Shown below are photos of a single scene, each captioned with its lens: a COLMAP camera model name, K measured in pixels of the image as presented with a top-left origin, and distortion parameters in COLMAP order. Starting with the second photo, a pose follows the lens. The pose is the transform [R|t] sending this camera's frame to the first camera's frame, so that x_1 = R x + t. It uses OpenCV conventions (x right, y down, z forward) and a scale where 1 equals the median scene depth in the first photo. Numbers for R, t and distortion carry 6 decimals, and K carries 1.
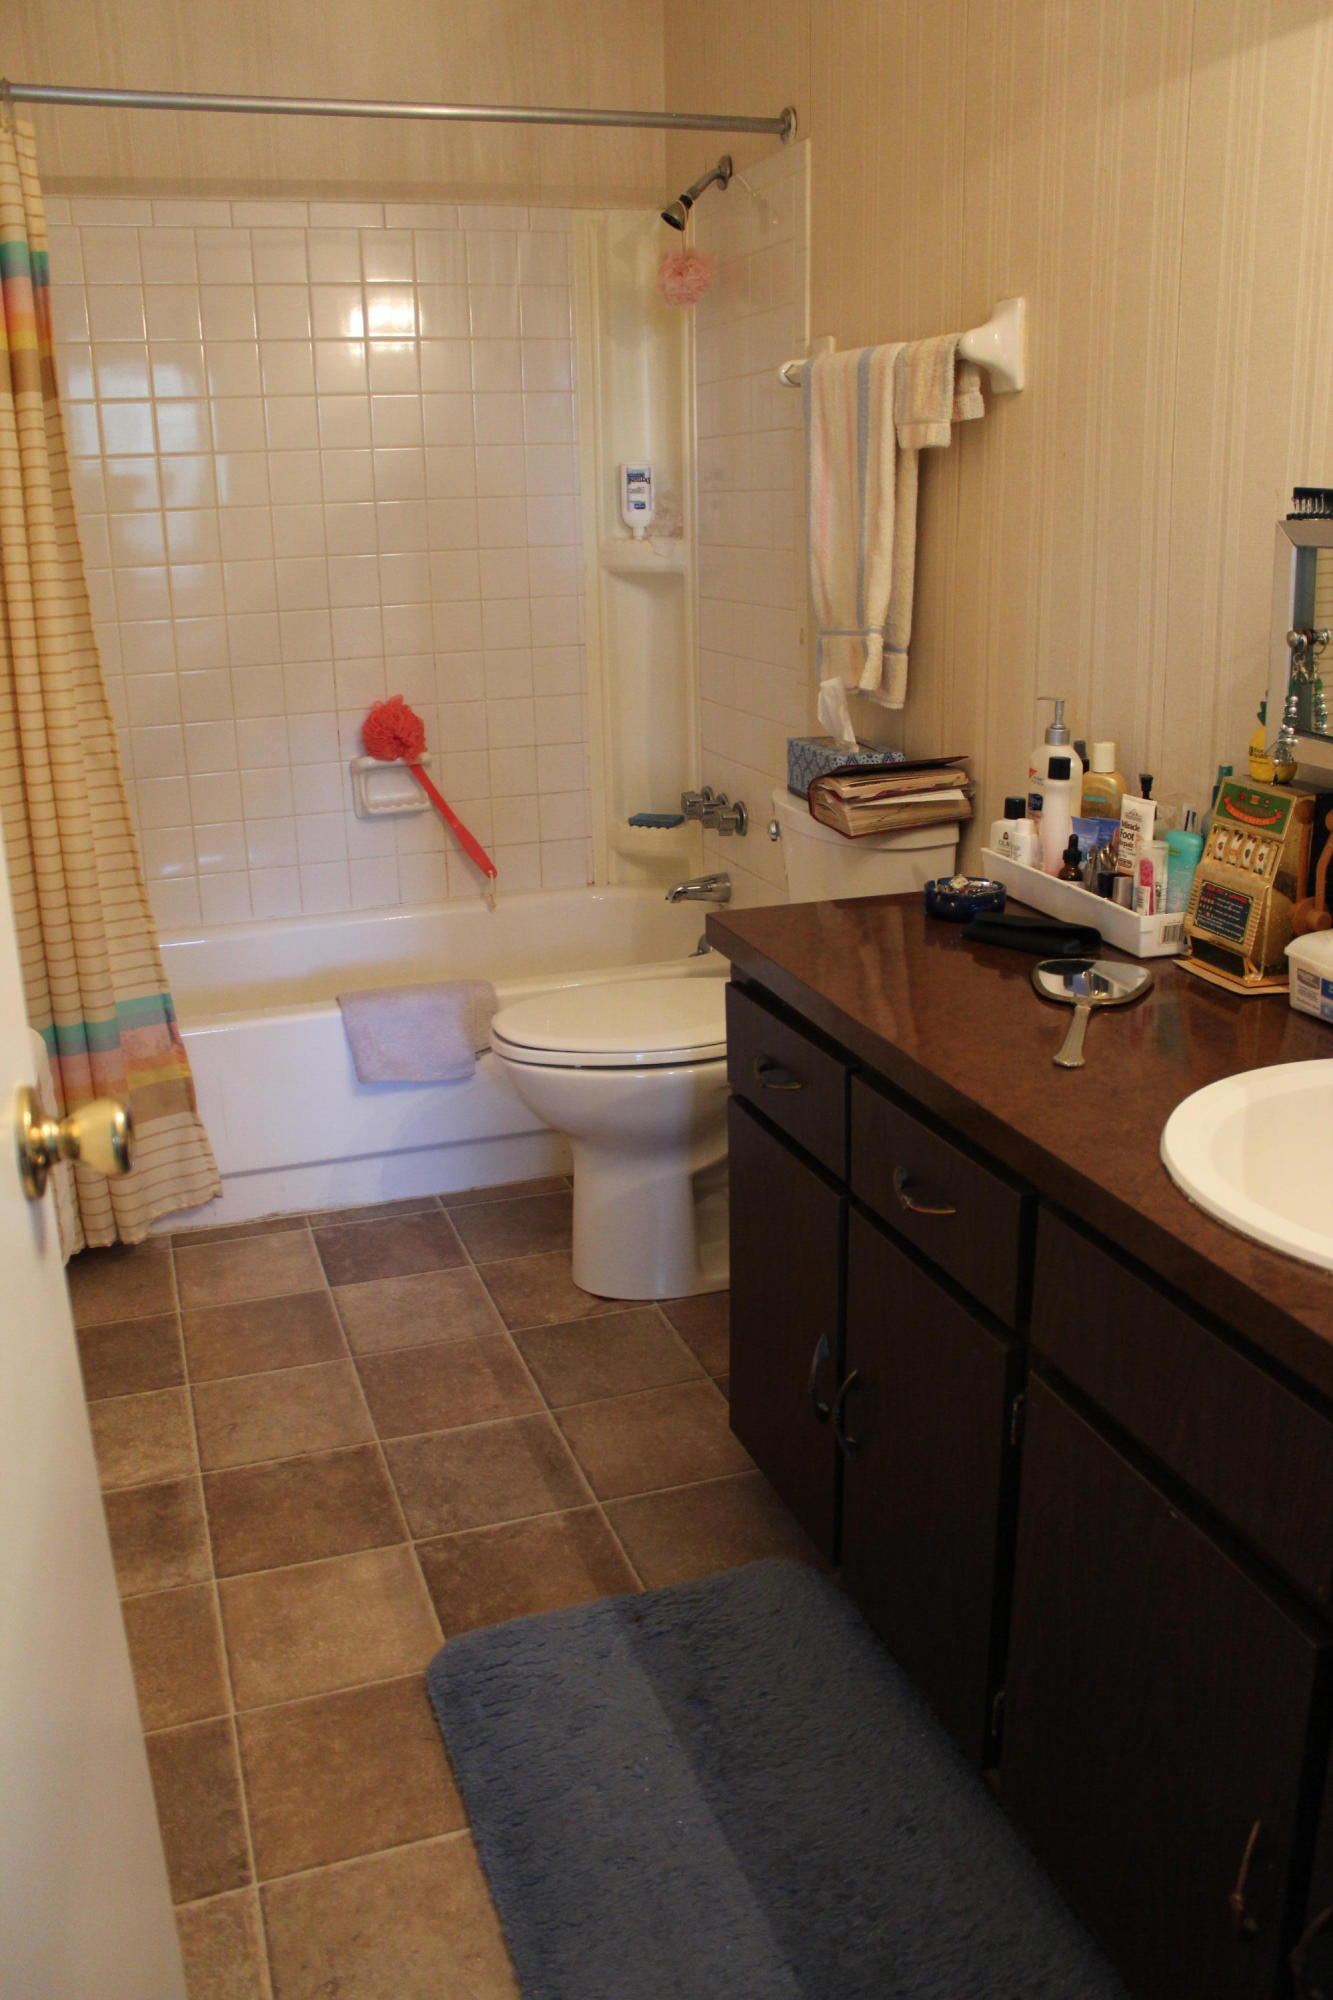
lens RADIAL K [[1650.8, 0, 679.7], [0, 1650.8, 994.2], [0, 0, 1]] dist [-0.168662, 0.145023]
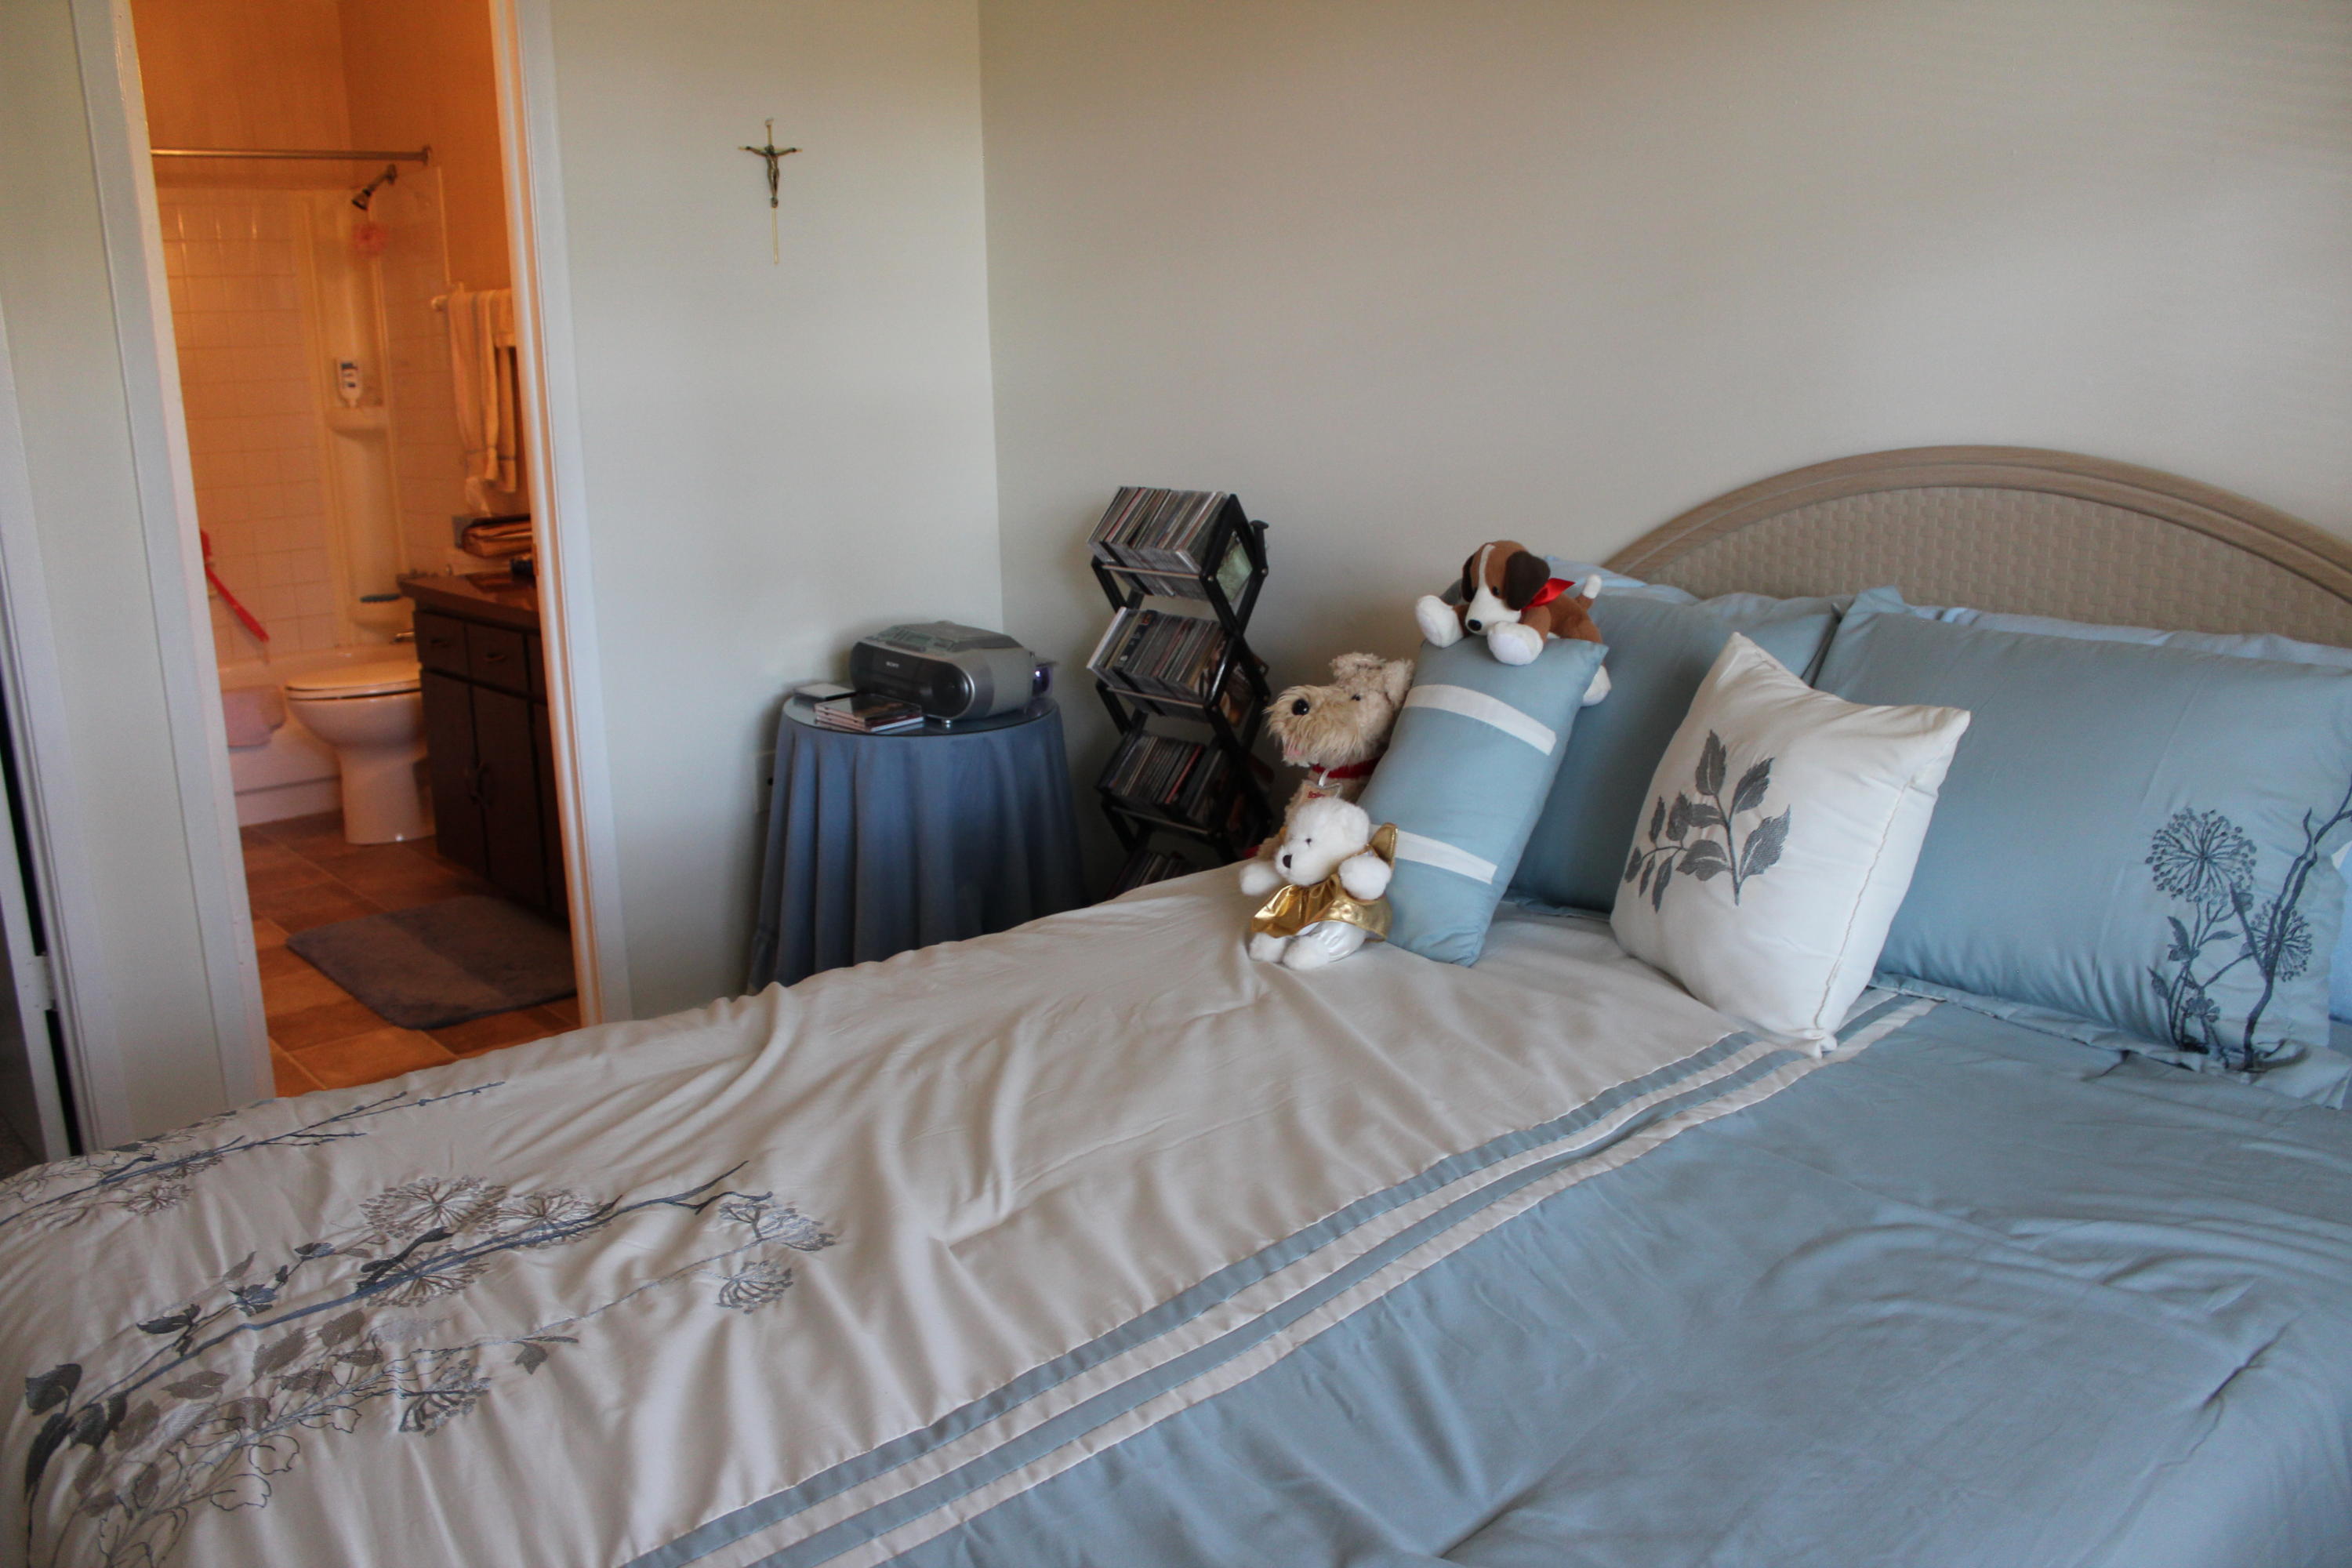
lens RADIAL K [[1941.3, 0, 1180.4], [0, 1941.3, 793.4], [0, 0, 1]] dist [-0.168662, 0.145023]
pose [[0.927927, -0.090692, 0.361562, 0.032955], [0.119298, 0.991189, -0.057546, 0.357306], [-0.353157, 0.096532, 0.930571, -1.146105]]
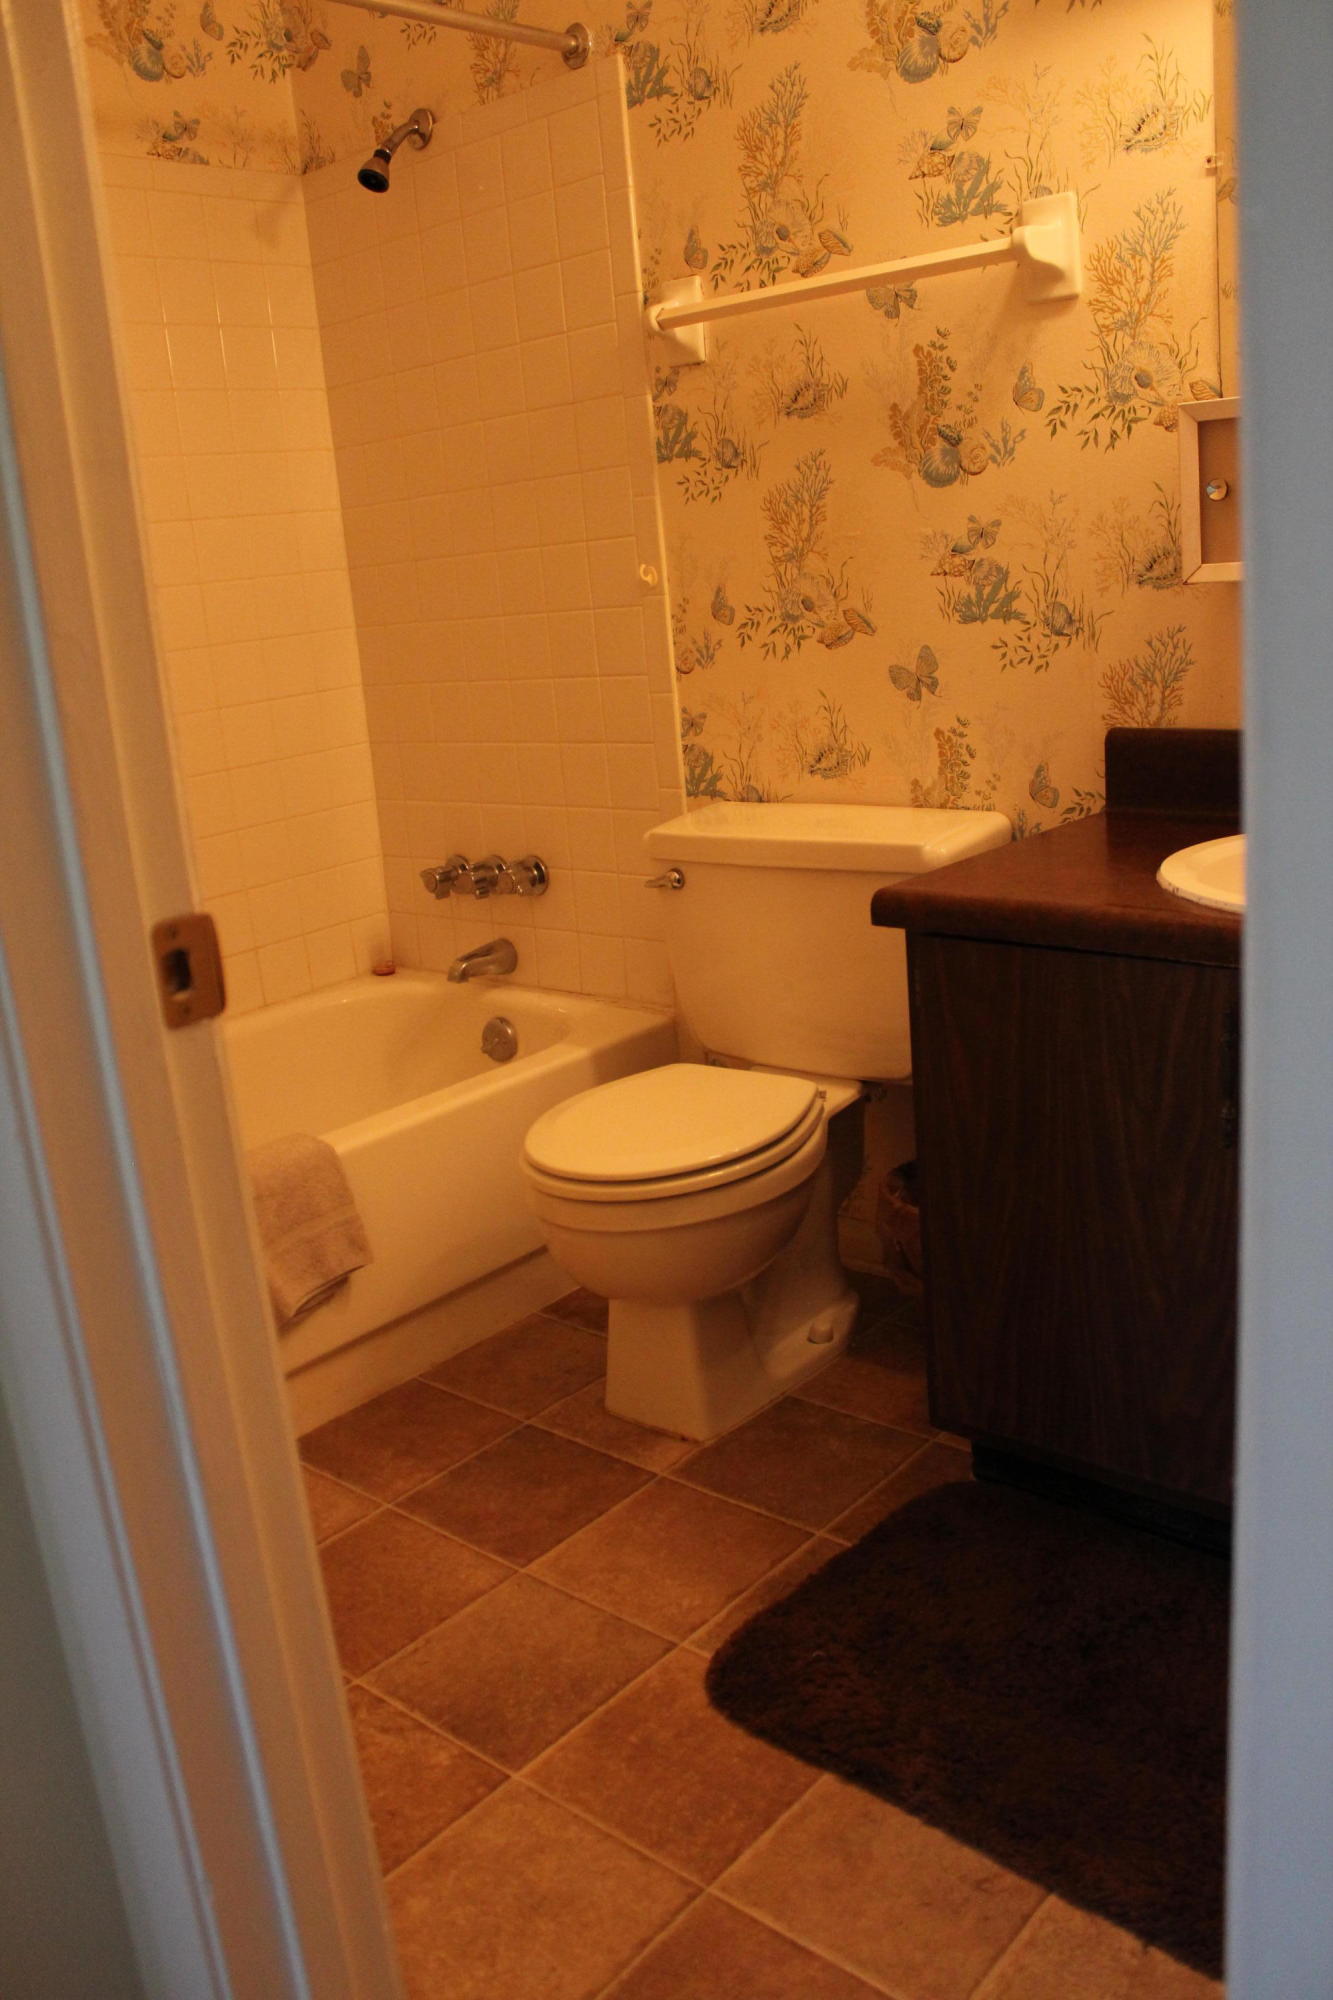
lens RADIAL K [[1650.8, 0, 664.6], [0, 1650.8, 992.8], [0, 0, 1]] dist [-0.168662, 0.145023]
pose [[-0.485525, -0.158035, 0.859820, -0.910803], [0.356111, 0.862475, 0.359613, -0.150508], [-0.798405, 0.480793, -0.362476, 0.743091]]
